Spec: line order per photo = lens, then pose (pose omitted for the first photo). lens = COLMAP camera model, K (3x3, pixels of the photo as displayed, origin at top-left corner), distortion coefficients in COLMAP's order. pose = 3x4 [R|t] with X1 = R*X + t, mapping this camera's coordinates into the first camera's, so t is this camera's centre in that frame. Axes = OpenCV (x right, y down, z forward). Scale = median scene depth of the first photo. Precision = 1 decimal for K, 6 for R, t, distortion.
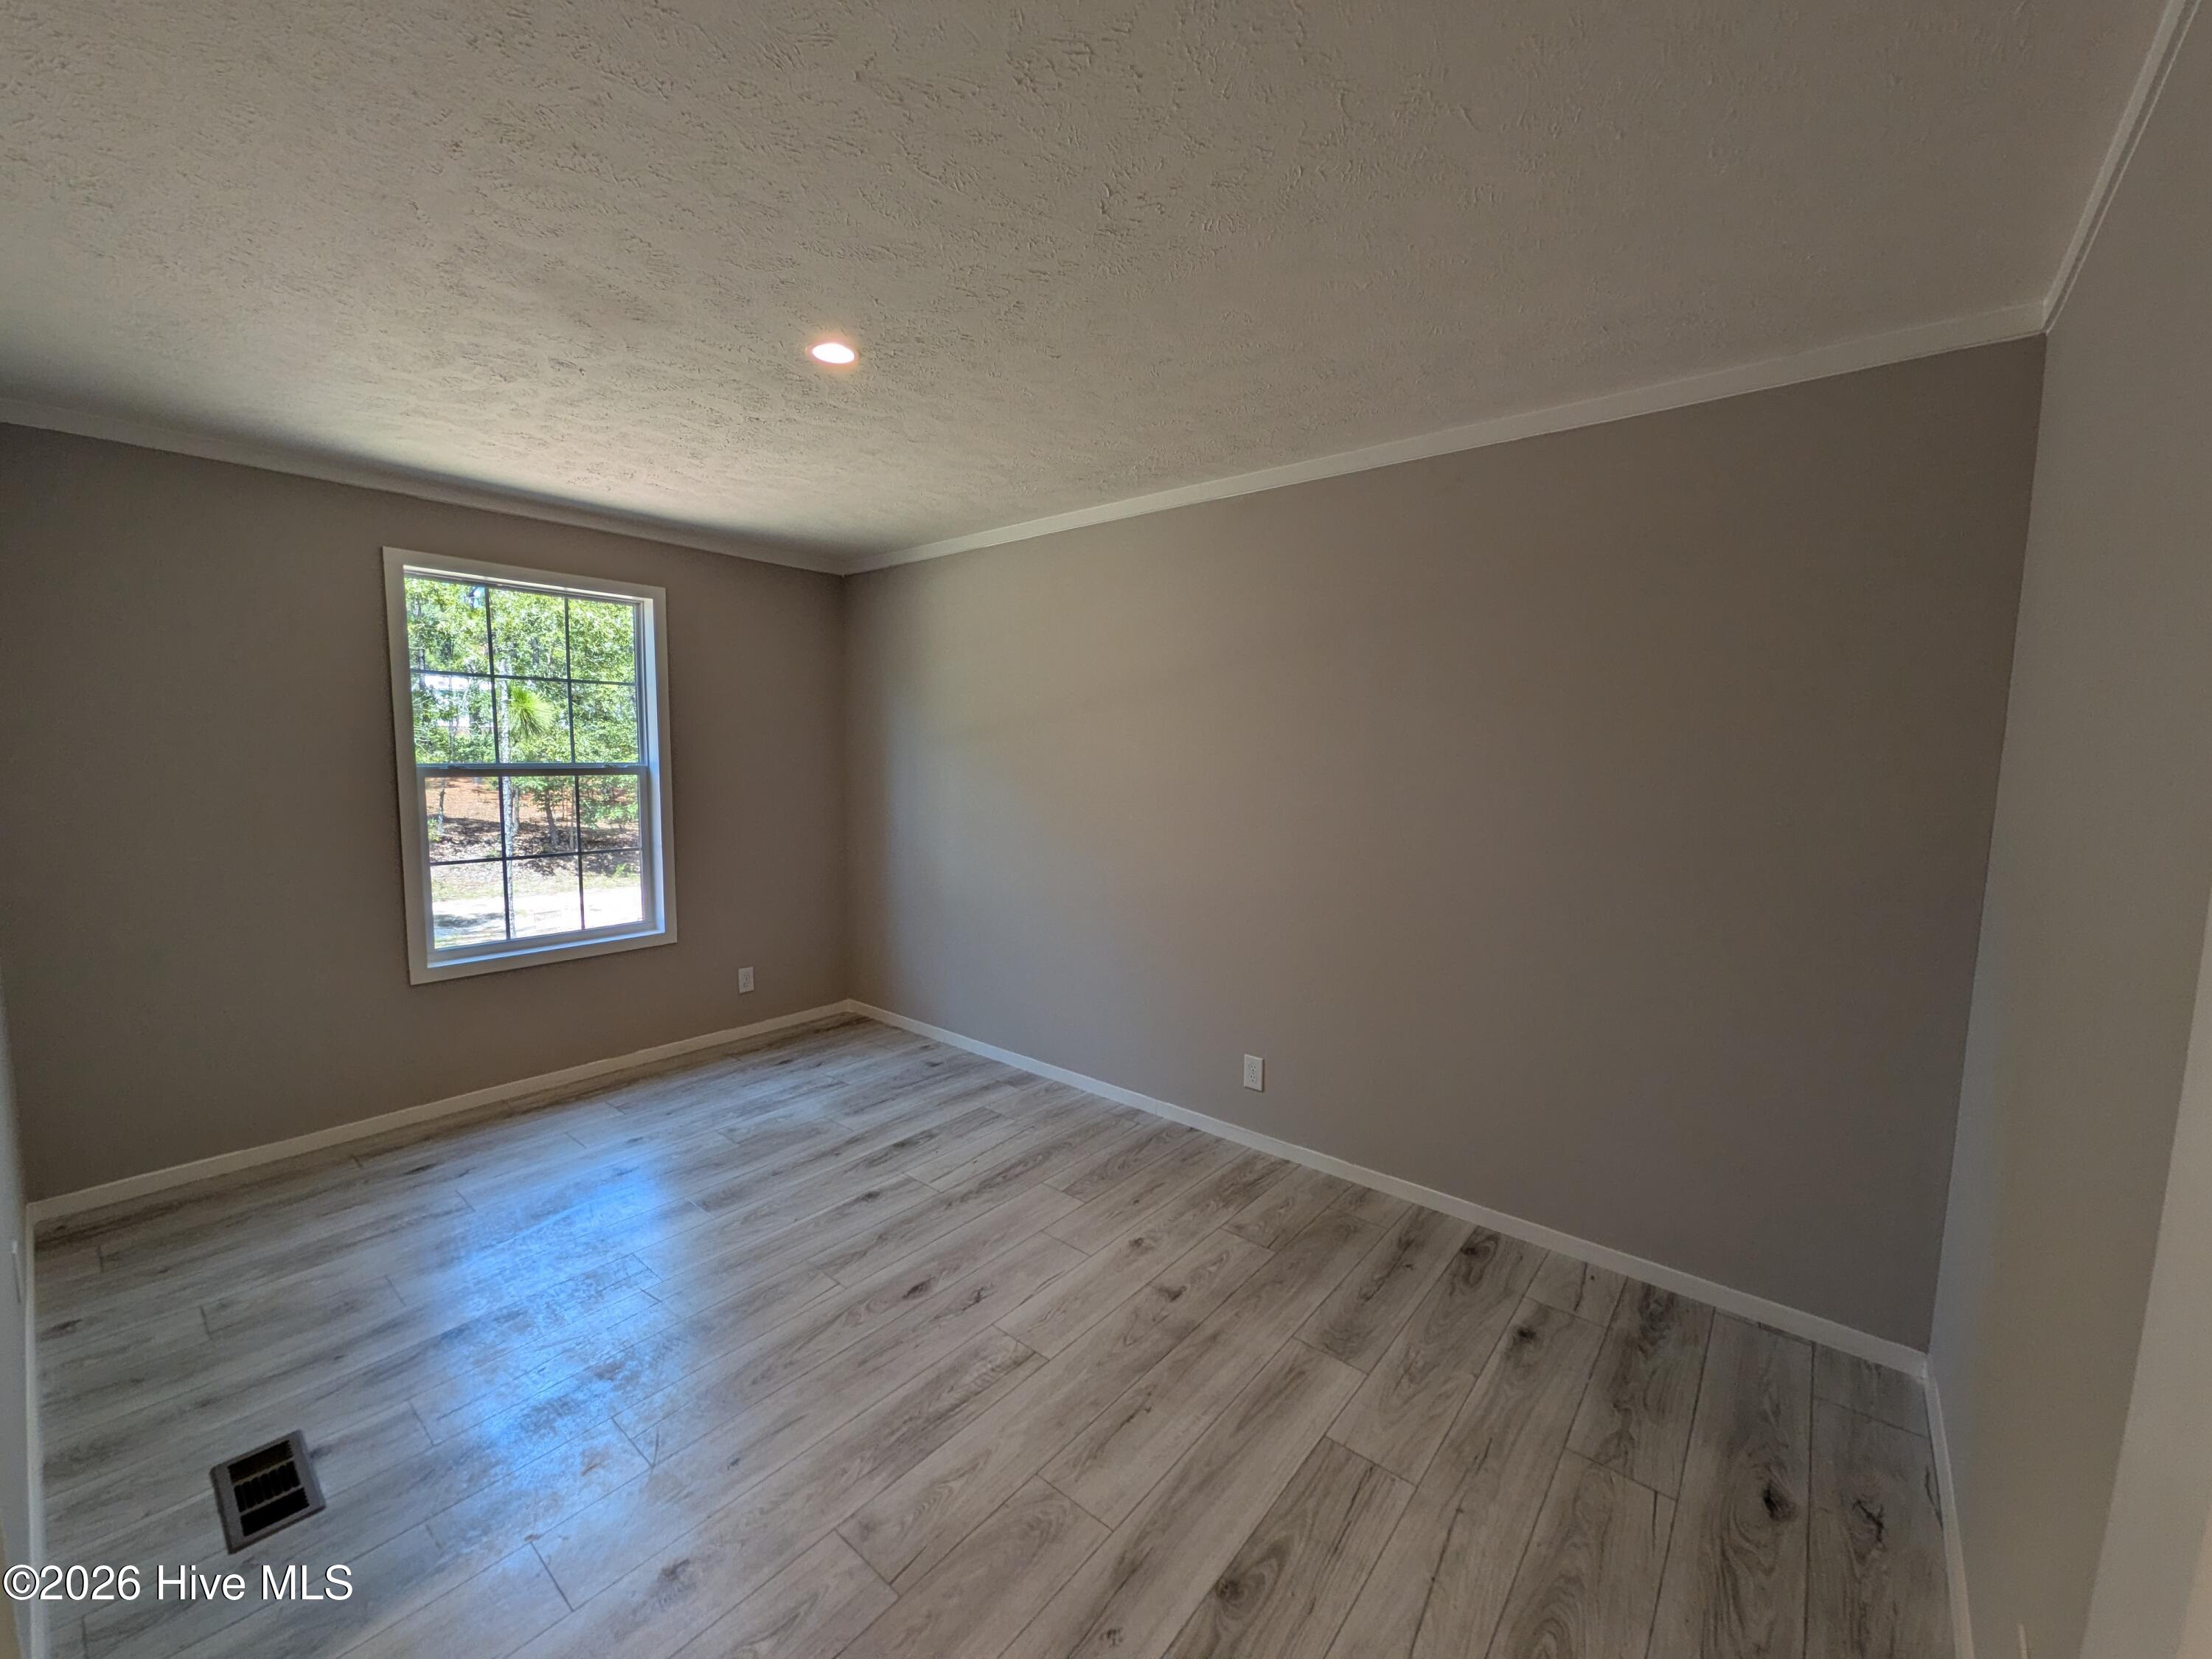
lens RADIAL K [[863.6, 0, 1092.0], [0, 863.6, 837.0], [0, 0, 1]] dist [0.003694, 0.000349]
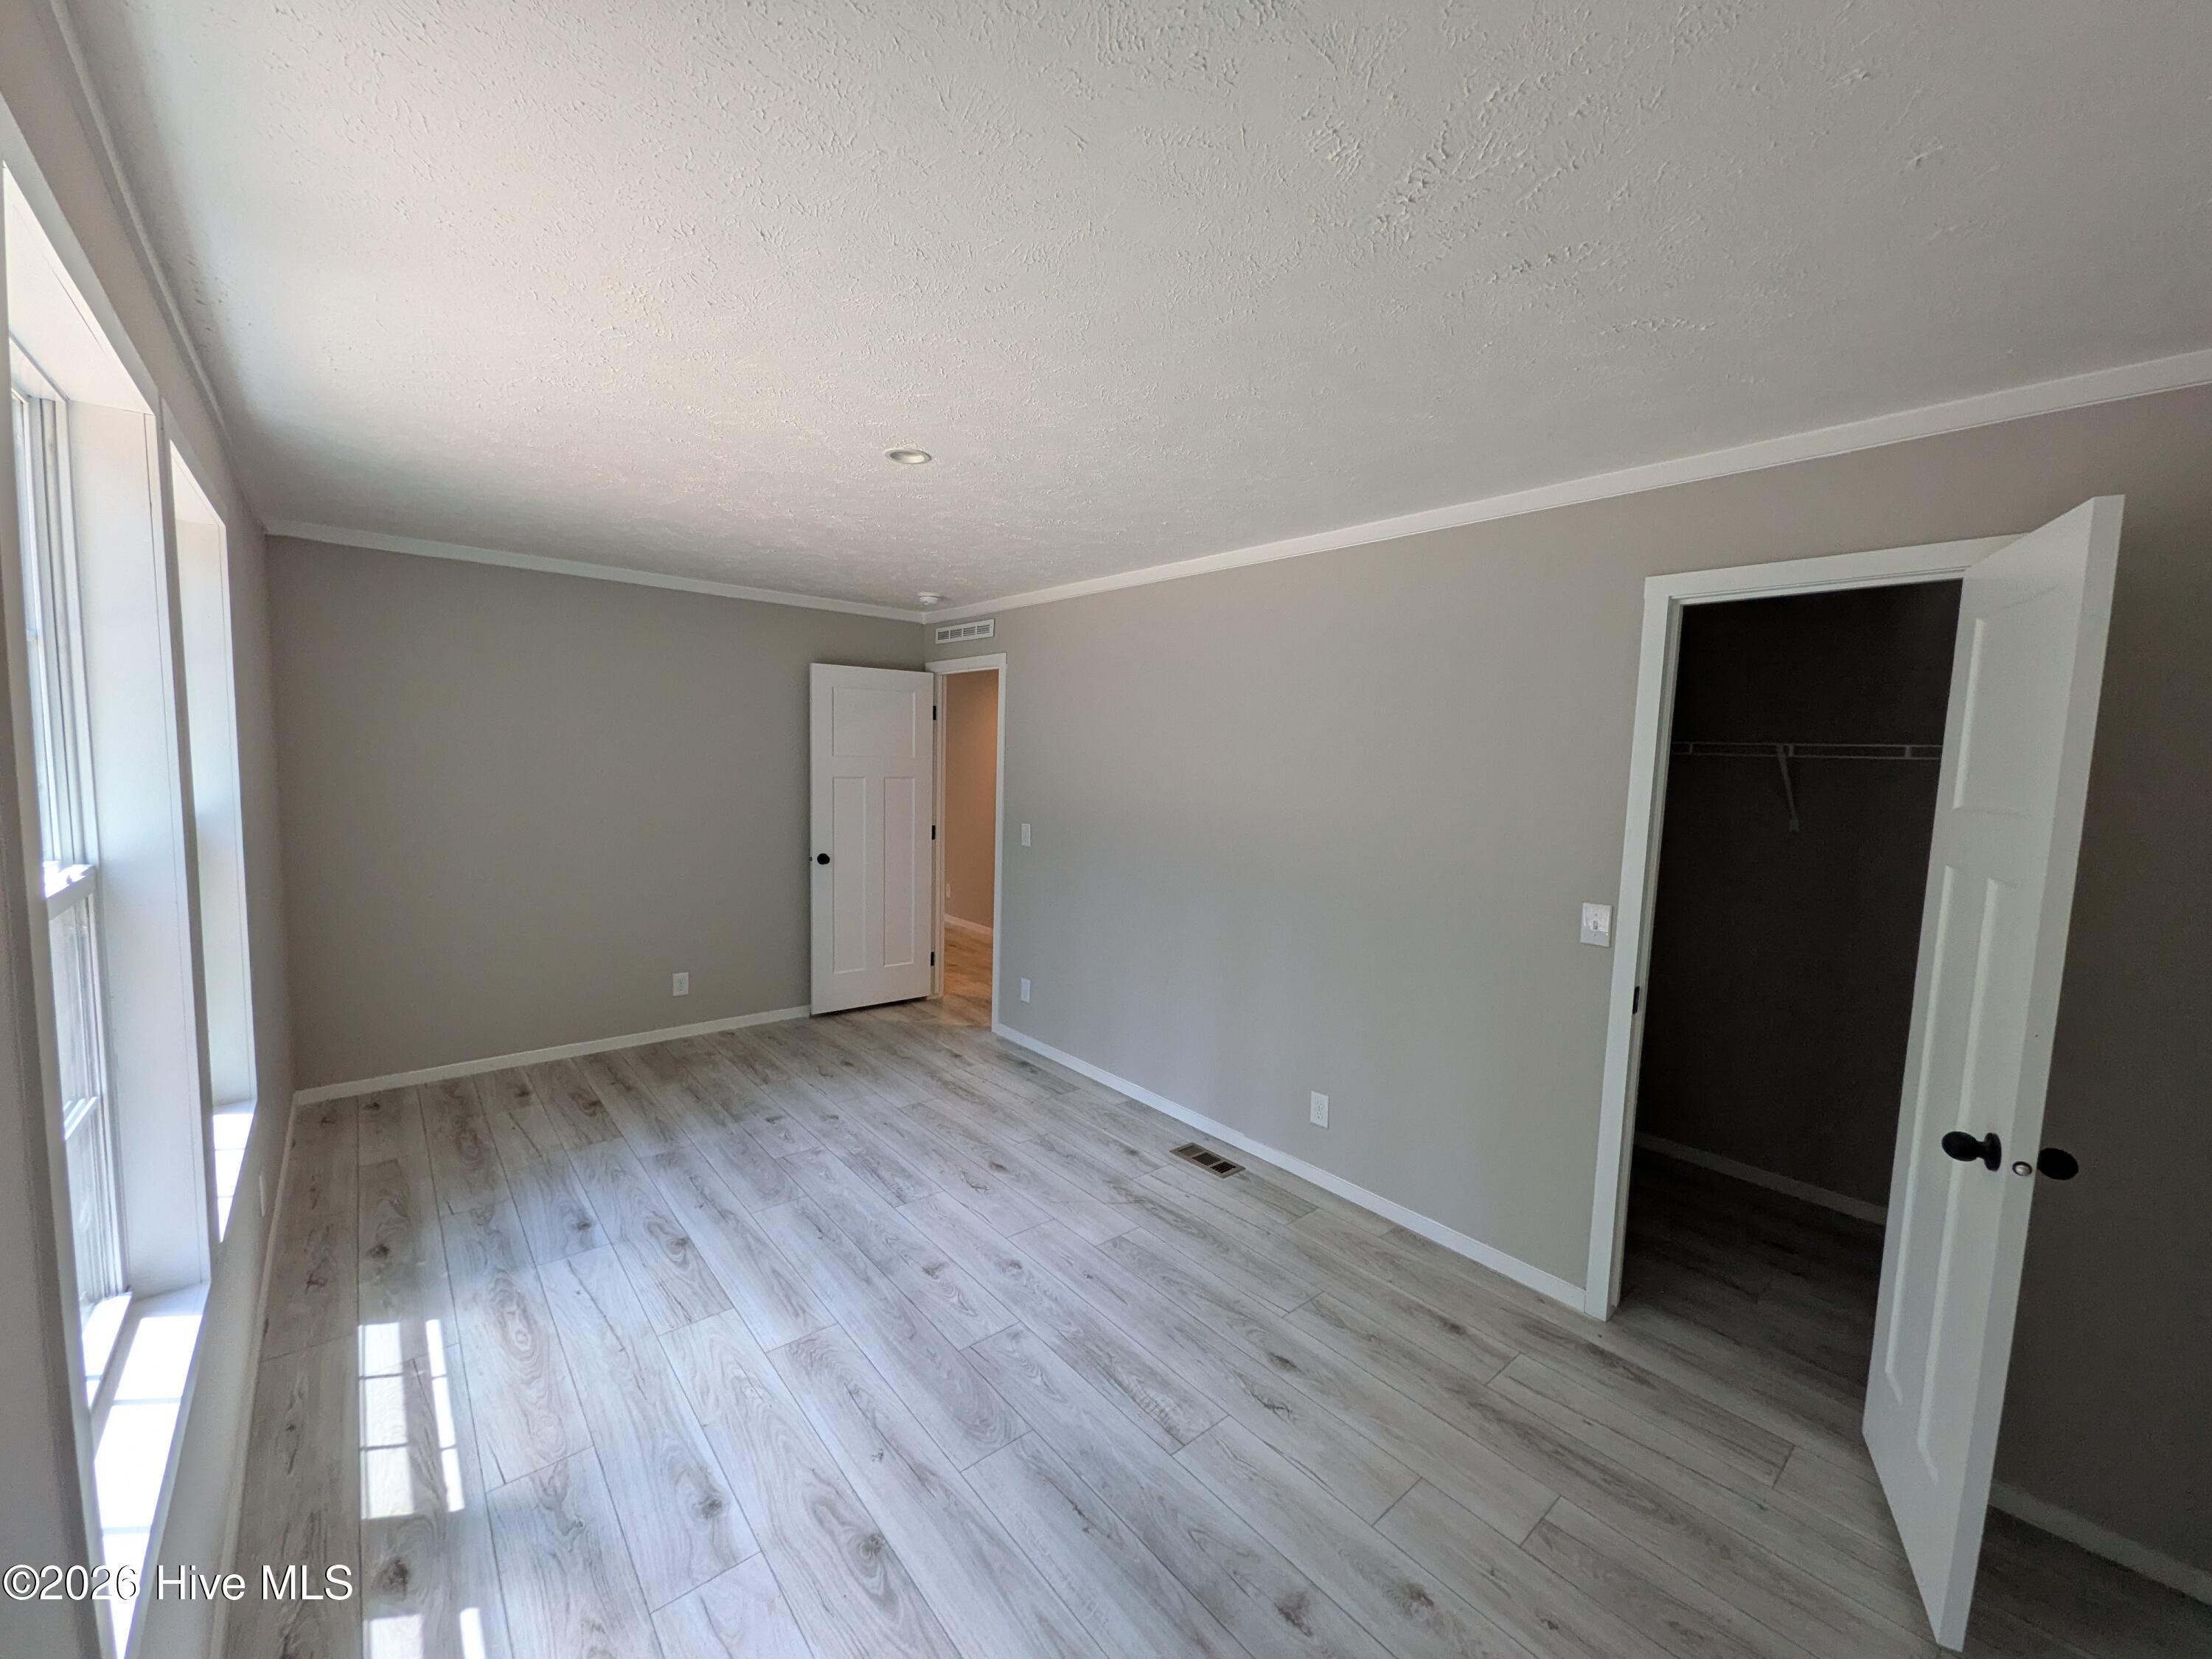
lens RADIAL K [[875.2, 0, 1105.2], [0, 875.2, 832.1], [0, 0, 1]] dist [0.002992, 0.000234]
pose [[-0.166267, 0.067775, -0.983749, 0.948251], [-0.138216, 0.986185, 0.091304, -0.159726], [0.976346, 0.151150, -0.154602, 1.076177]]
